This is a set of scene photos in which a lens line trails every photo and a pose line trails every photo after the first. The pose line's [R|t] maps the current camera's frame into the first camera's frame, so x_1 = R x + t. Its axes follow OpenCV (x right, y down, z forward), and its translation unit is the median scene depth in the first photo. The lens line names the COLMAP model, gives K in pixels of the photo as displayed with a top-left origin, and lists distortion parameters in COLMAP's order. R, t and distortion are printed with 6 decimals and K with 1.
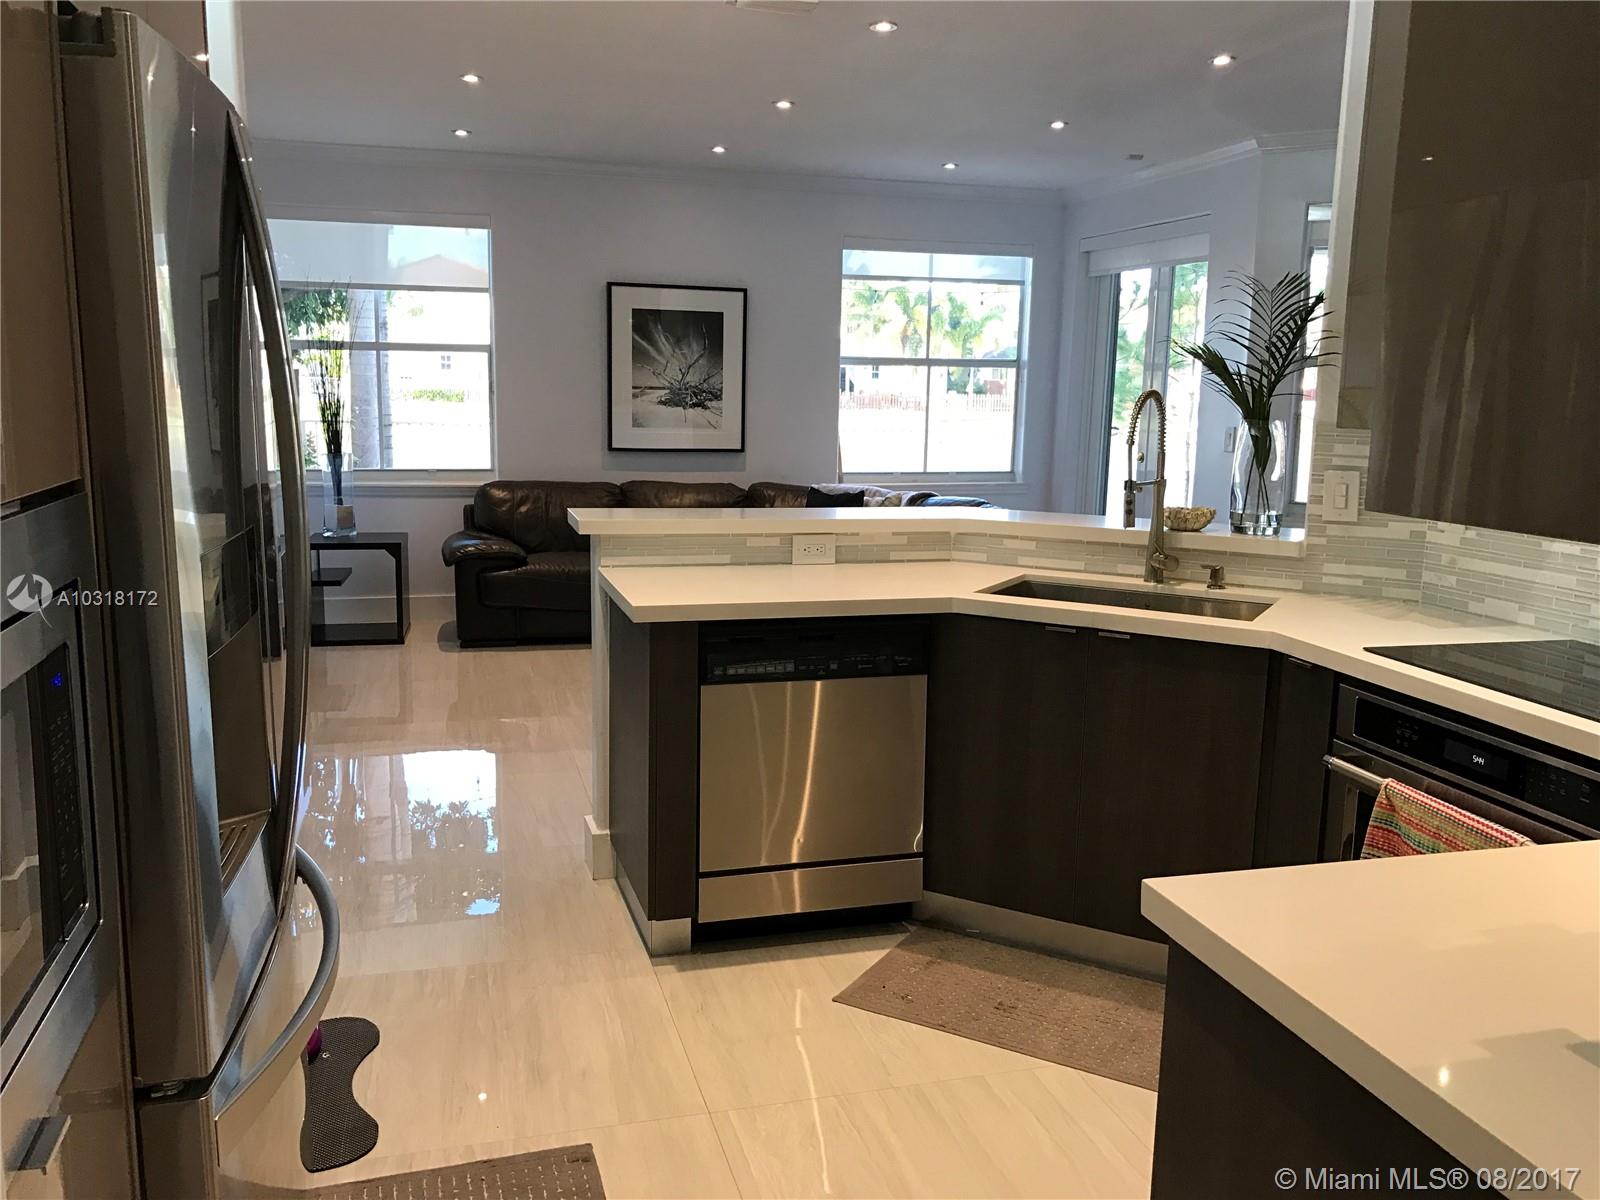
lens RADIAL K [[1319.8, 0, 800.0], [0, 1319.8, 600.0], [0, 0, 1]] dist [0.157125, -0.442022]
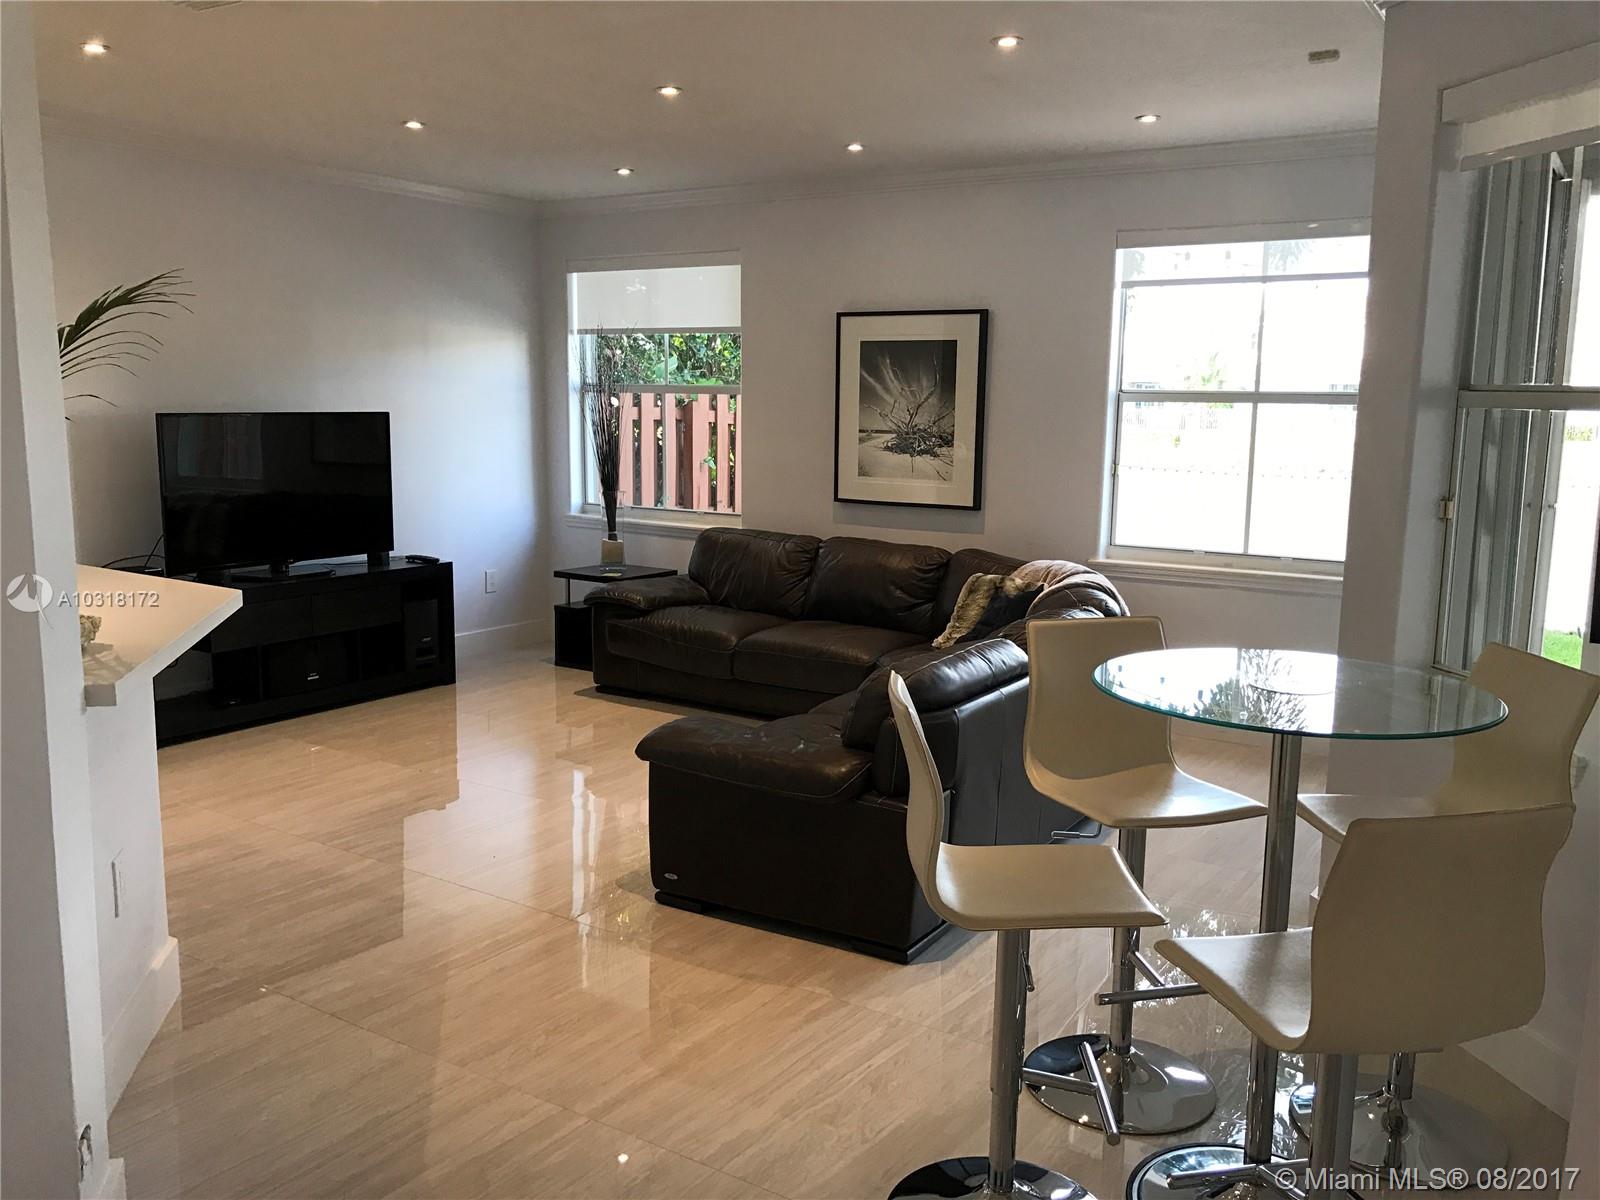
lens RADIAL K [[1319.8, 0, 800.0], [0, 1319.8, 600.0], [0, 0, 1]] dist [0.157125, -0.442022]
pose [[0.656226, 0.106038, -0.747077, 0.510829], [-0.126804, 0.991494, 0.029346, -0.069842], [0.743834, 0.075475, 0.664089, 0.398023]]
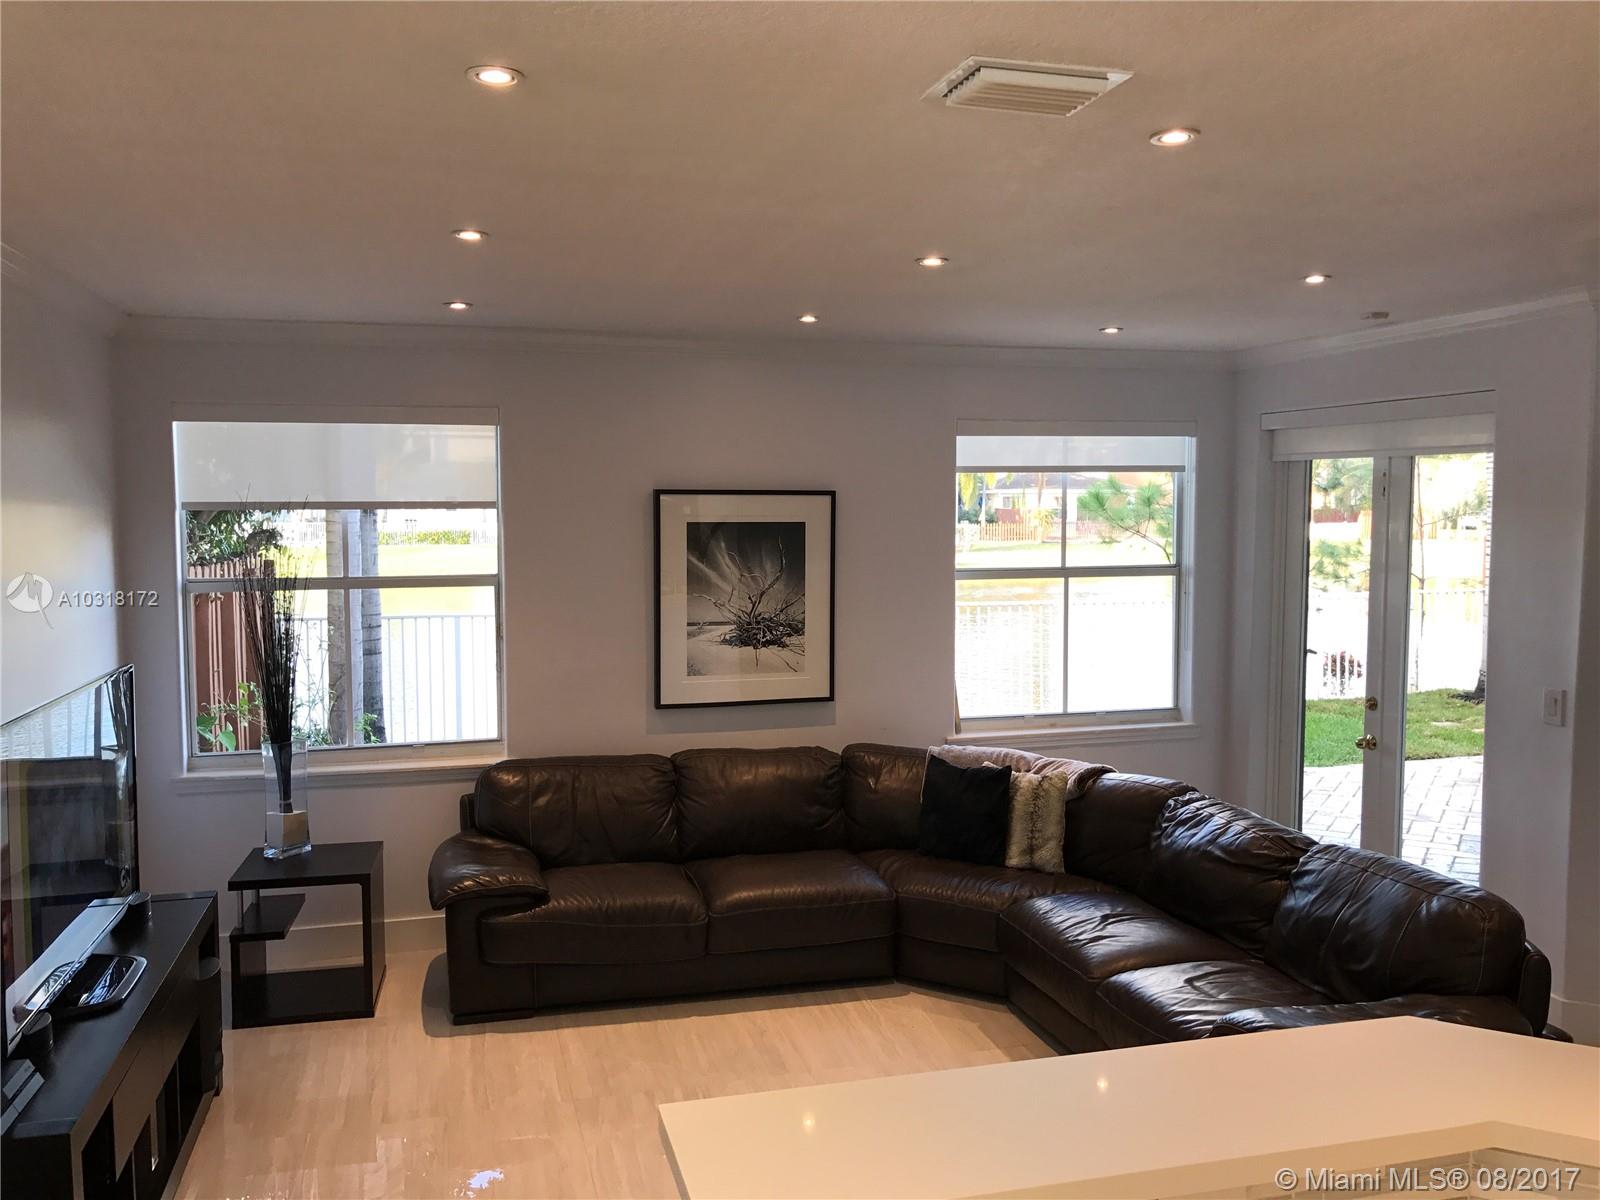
lens RADIAL K [[1319.8, 0, 800.0], [0, 1319.8, 600.0], [0, 0, 1]] dist [0.157125, -0.442022]
pose [[0.999766, -0.021527, -0.002208, -0.060266], [0.021231, 0.995501, -0.092346, -0.102947], [0.004186, 0.092278, 0.995724, 0.253502]]
